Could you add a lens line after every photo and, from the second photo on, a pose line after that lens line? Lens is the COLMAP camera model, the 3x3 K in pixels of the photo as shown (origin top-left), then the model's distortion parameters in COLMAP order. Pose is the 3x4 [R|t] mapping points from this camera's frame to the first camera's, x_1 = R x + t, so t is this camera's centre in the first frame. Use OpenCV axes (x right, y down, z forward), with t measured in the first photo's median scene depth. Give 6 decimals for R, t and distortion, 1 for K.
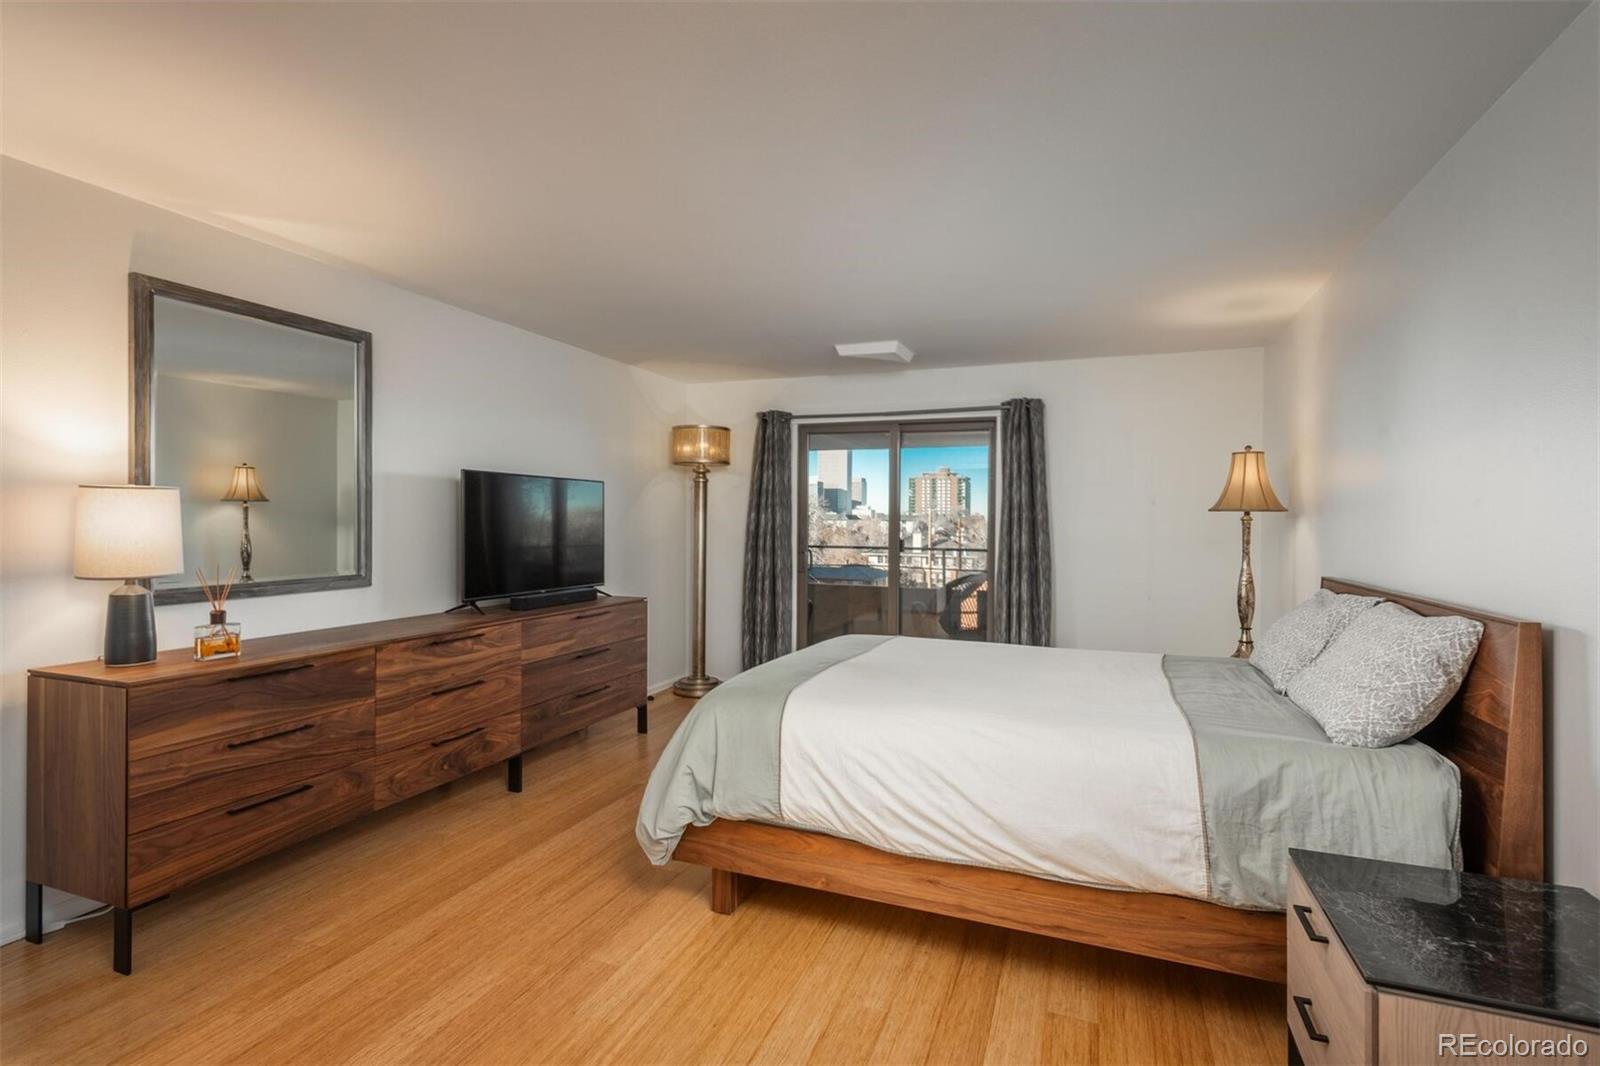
lens RADIAL K [[745.8, 0, 799.6], [0, 745.8, 528.5], [0, 0, 1]] dist [0.012677, -0.000670]
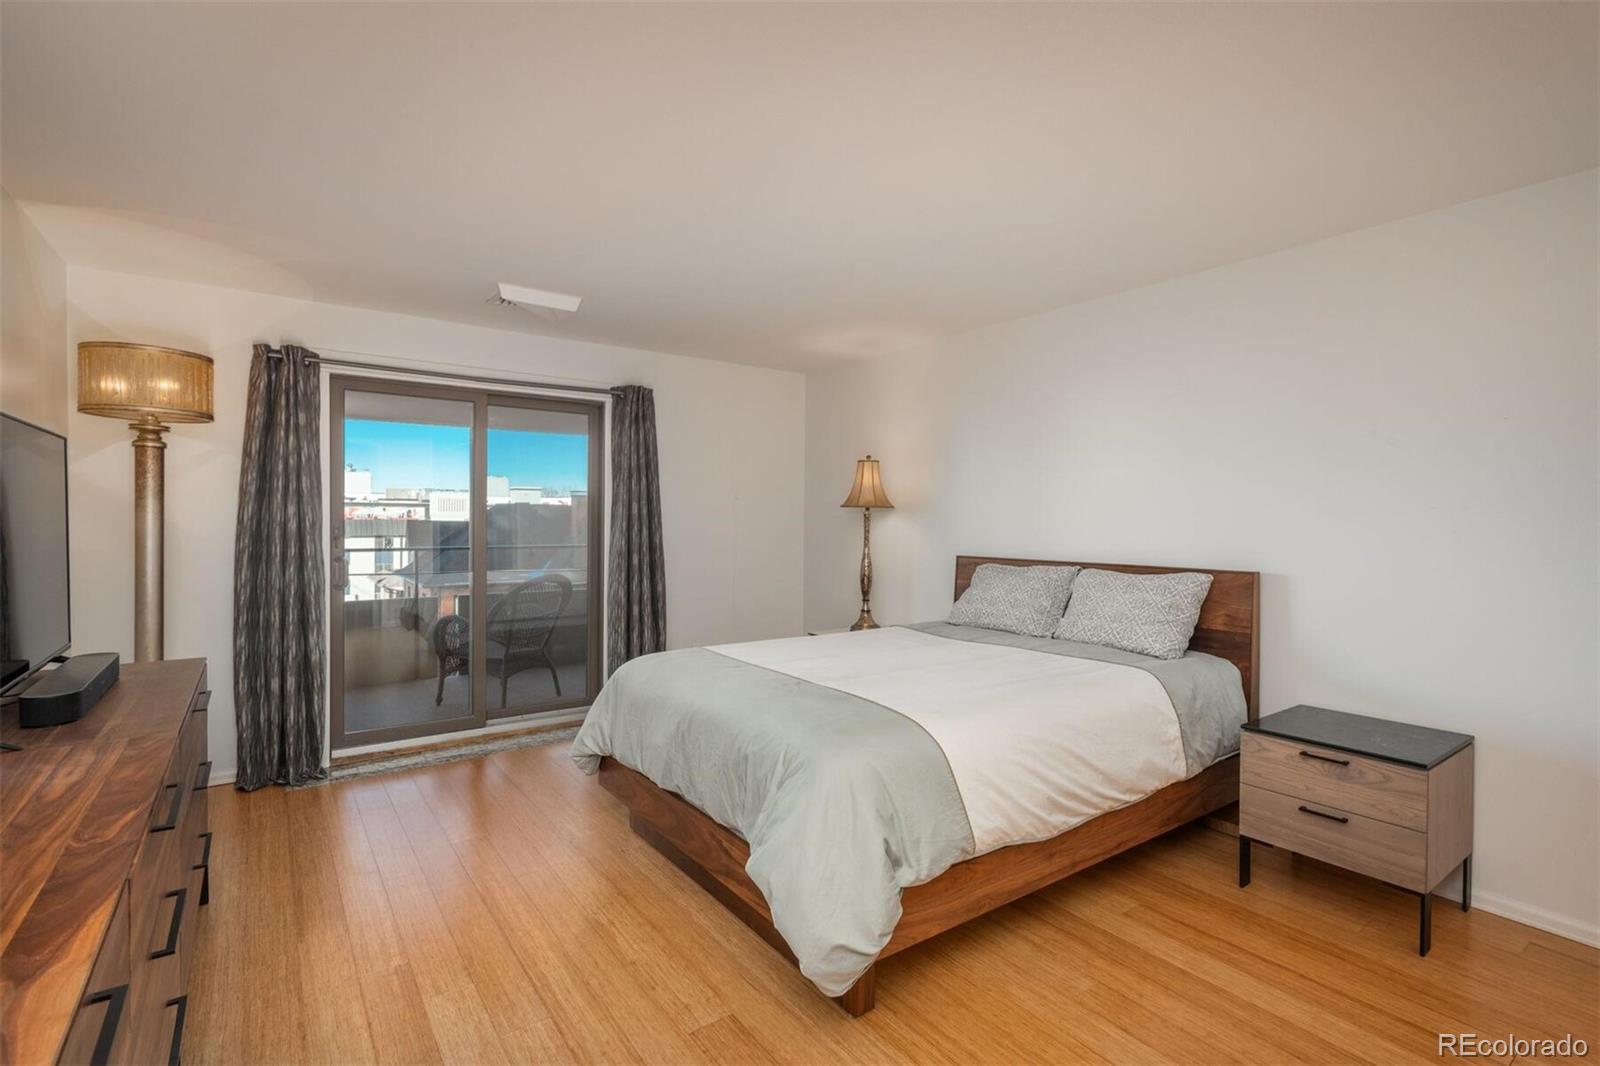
lens RADIAL K [[745.8, 0, 799.6], [0, 745.8, 528.5], [0, 0, 1]] dist [0.012677, -0.000670]
pose [[0.545402, -0.018213, 0.837977, -0.518049], [0.006819, 0.999827, 0.017292, -0.010073], [-0.838147, -0.003717, 0.545432, 0.405198]]
